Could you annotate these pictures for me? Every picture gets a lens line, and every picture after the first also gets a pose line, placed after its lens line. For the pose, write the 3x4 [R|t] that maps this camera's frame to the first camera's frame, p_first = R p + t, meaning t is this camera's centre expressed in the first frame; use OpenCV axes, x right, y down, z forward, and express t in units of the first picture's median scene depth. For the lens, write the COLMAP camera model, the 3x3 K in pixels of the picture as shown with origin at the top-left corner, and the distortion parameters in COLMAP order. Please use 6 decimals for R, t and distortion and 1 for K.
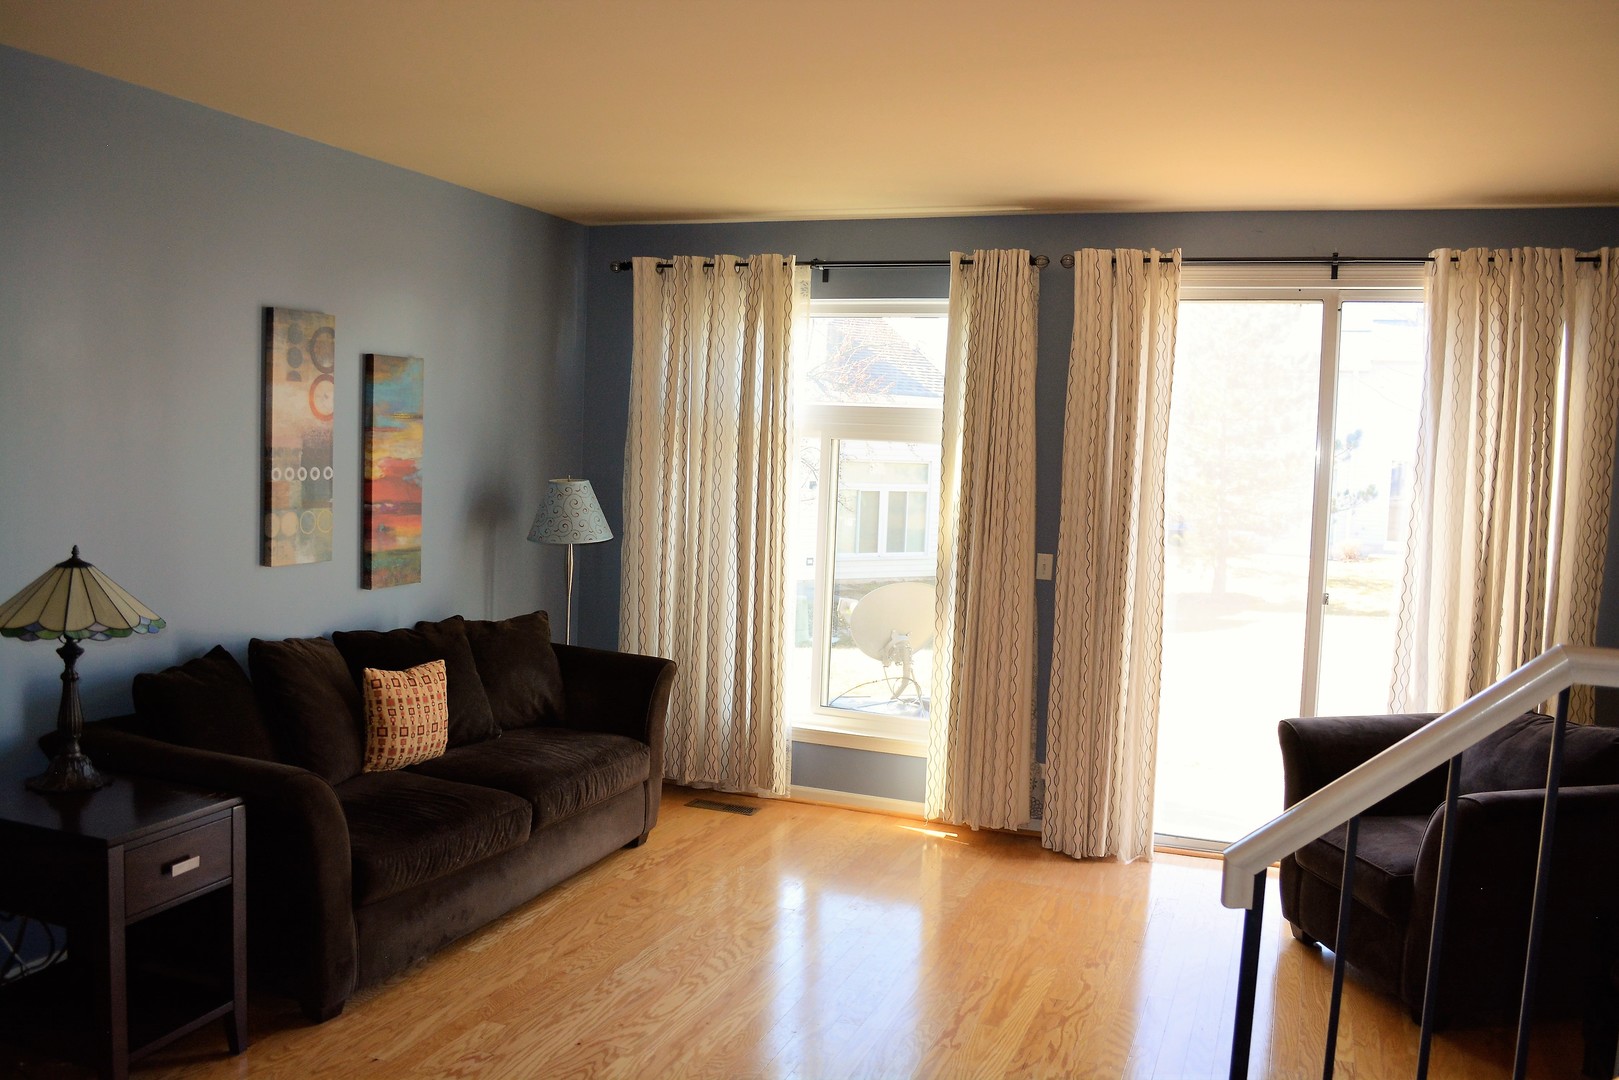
lens RADIAL K [[1297.5, 0, 810.2], [0, 1297.5, 535.9], [0, 0, 1]] dist [-0.080627, 0.013896]
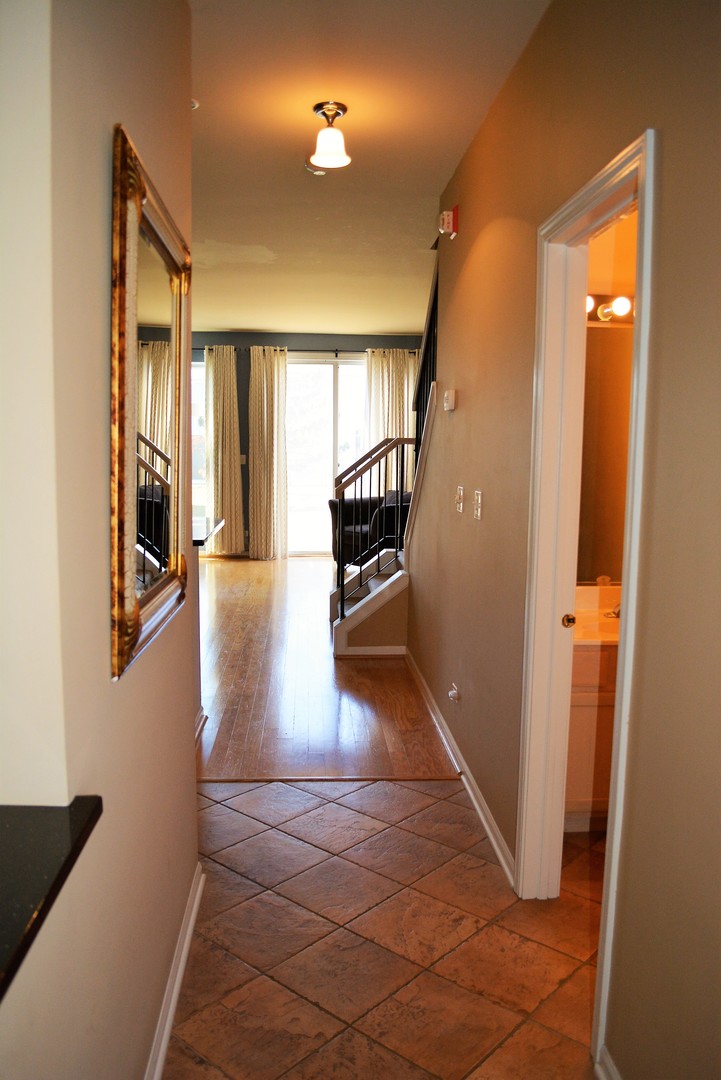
lens RADIAL K [[865.5, 0, 359.1], [0, 865.5, 536.9], [0, 0, 1]] dist [-0.080627, 0.013896]
pose [[0.904907, -0.070055, 0.419804, -0.405540], [0.053546, 0.997262, 0.050998, 0.114345], [-0.422228, -0.023670, 0.906181, -0.835584]]
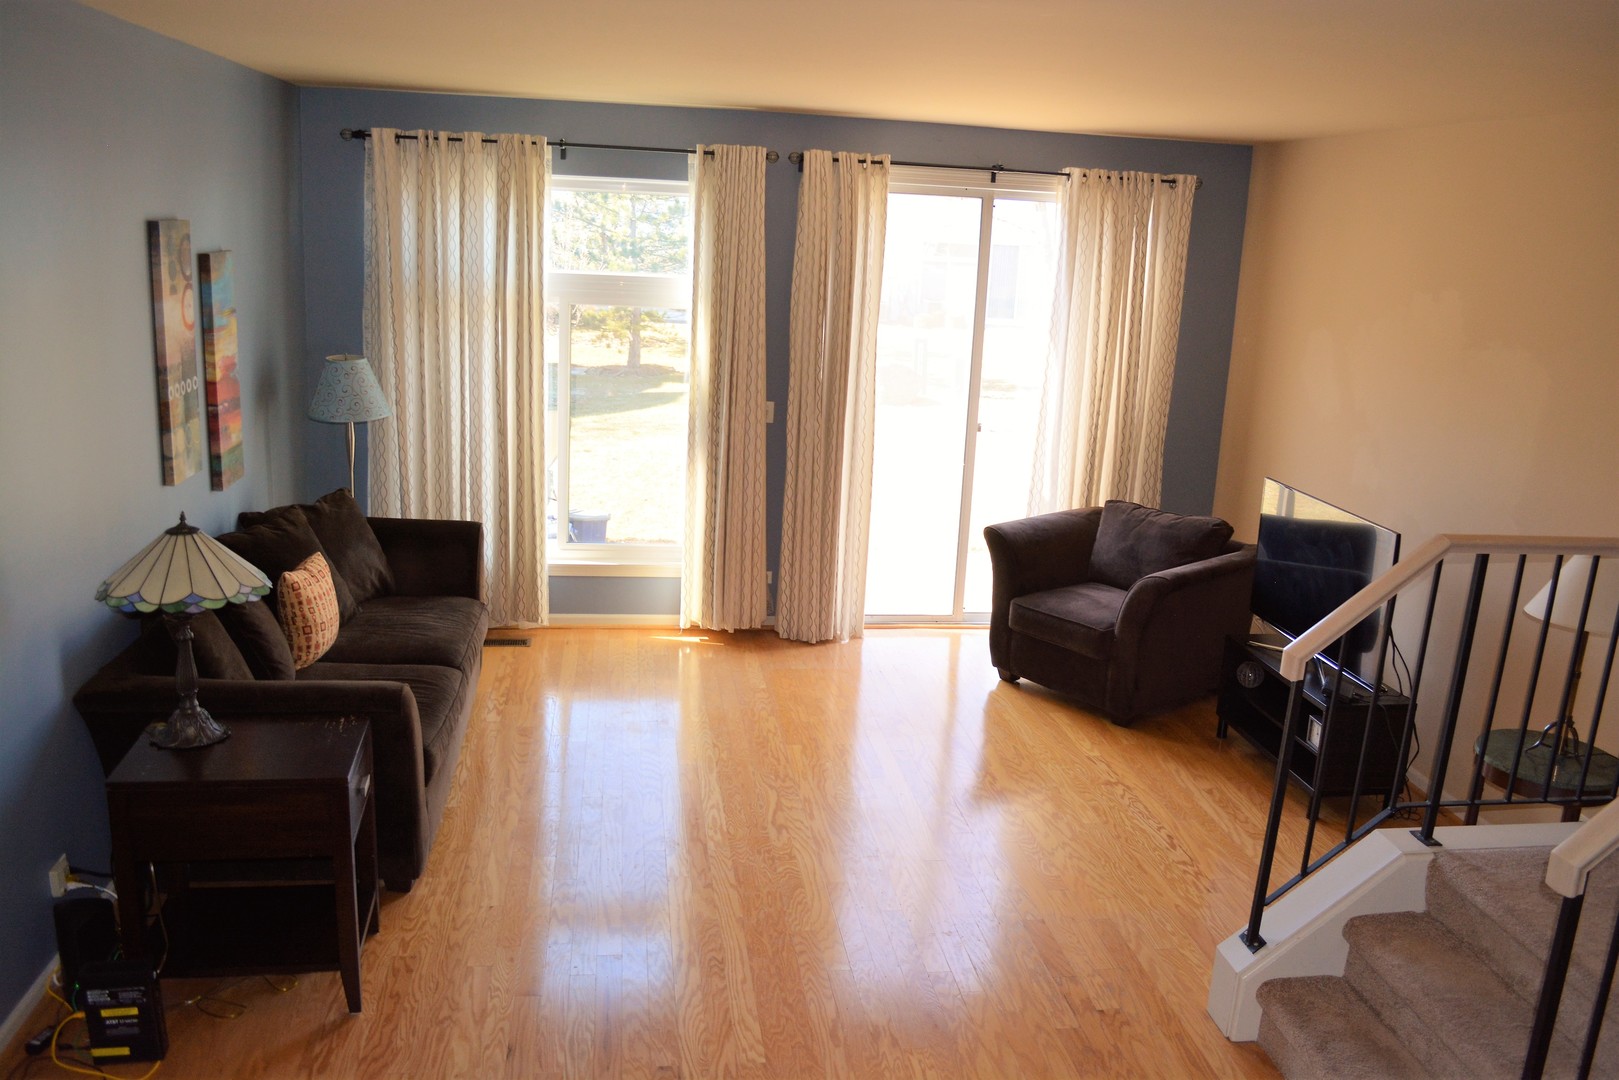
lens RADIAL K [[1297.5, 0, 816.2], [0, 1297.5, 541.1], [0, 0, 1]] dist [-0.080627, 0.013896]
pose [[0.870270, -0.112625, 0.479527, -0.397193], [0.018448, 0.980279, 0.196755, -0.101439], [-0.492230, -0.162383, 0.855185, -0.082152]]
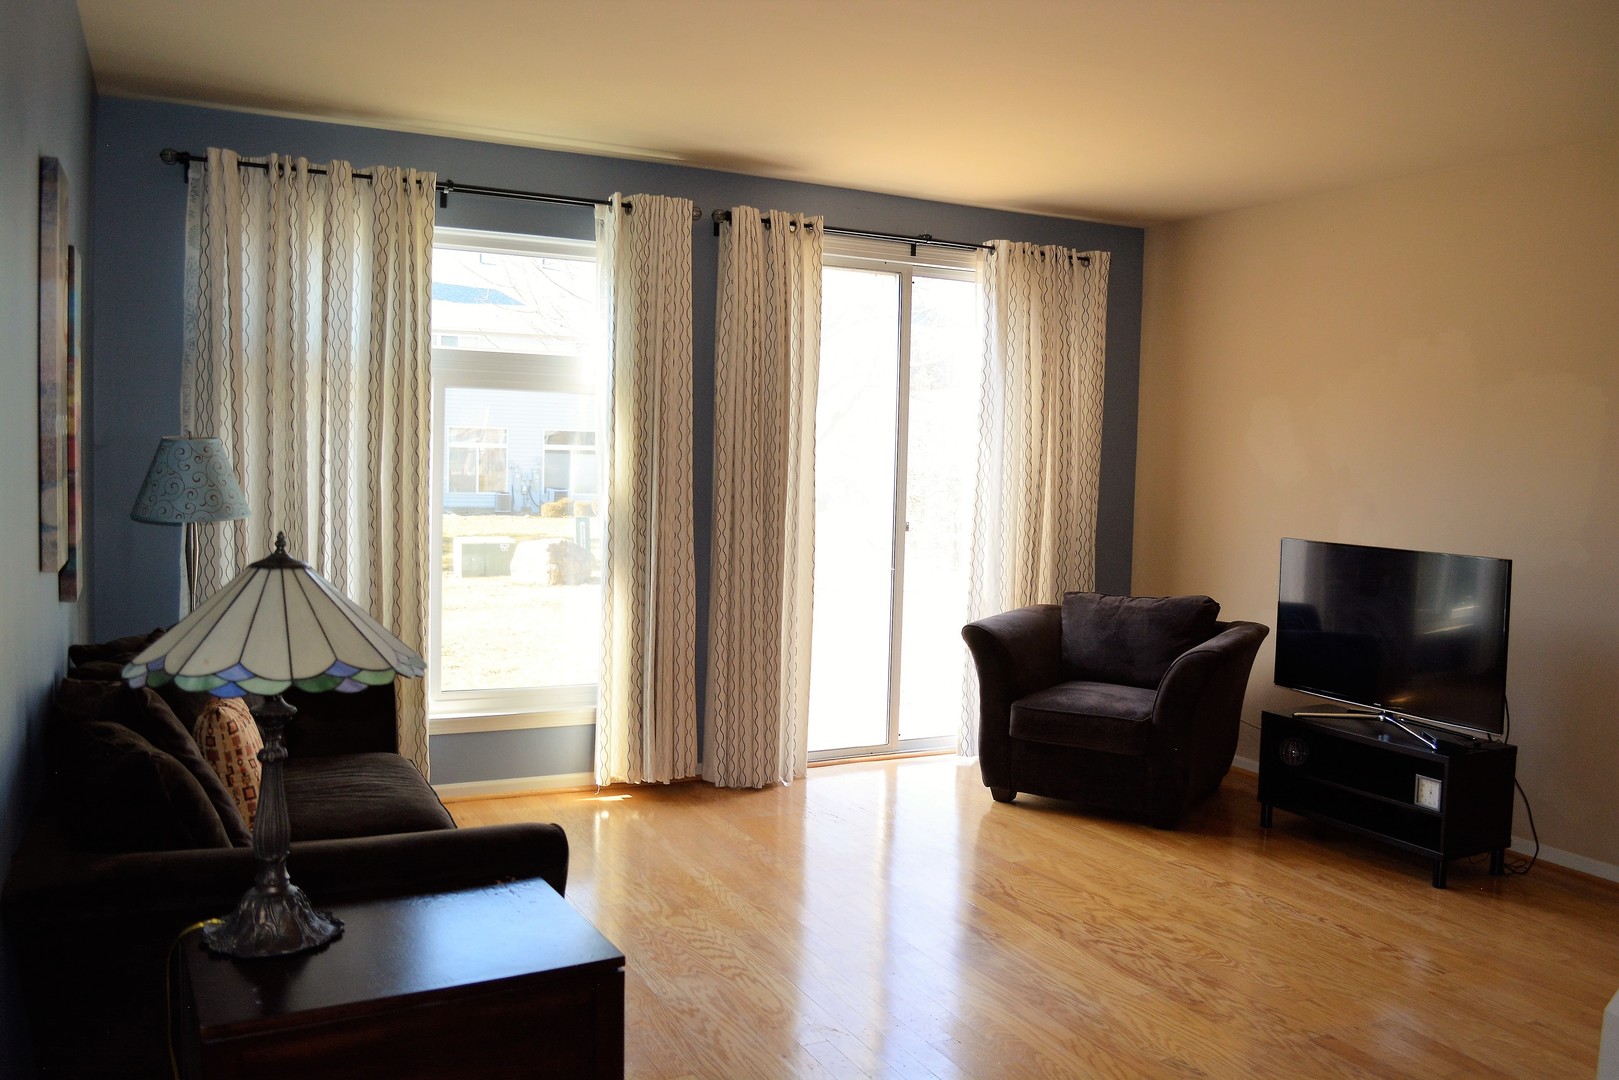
lens RADIAL K [[1297.5, 0, 826.6], [0, 1297.5, 536.6], [0, 0, 1]] dist [-0.080627, 0.013896]
pose [[0.657750, -0.069544, 0.750019, -0.542182], [0.049666, 0.997566, 0.048940, -0.004050], [-0.751597, 0.005060, 0.659603, 0.261323]]
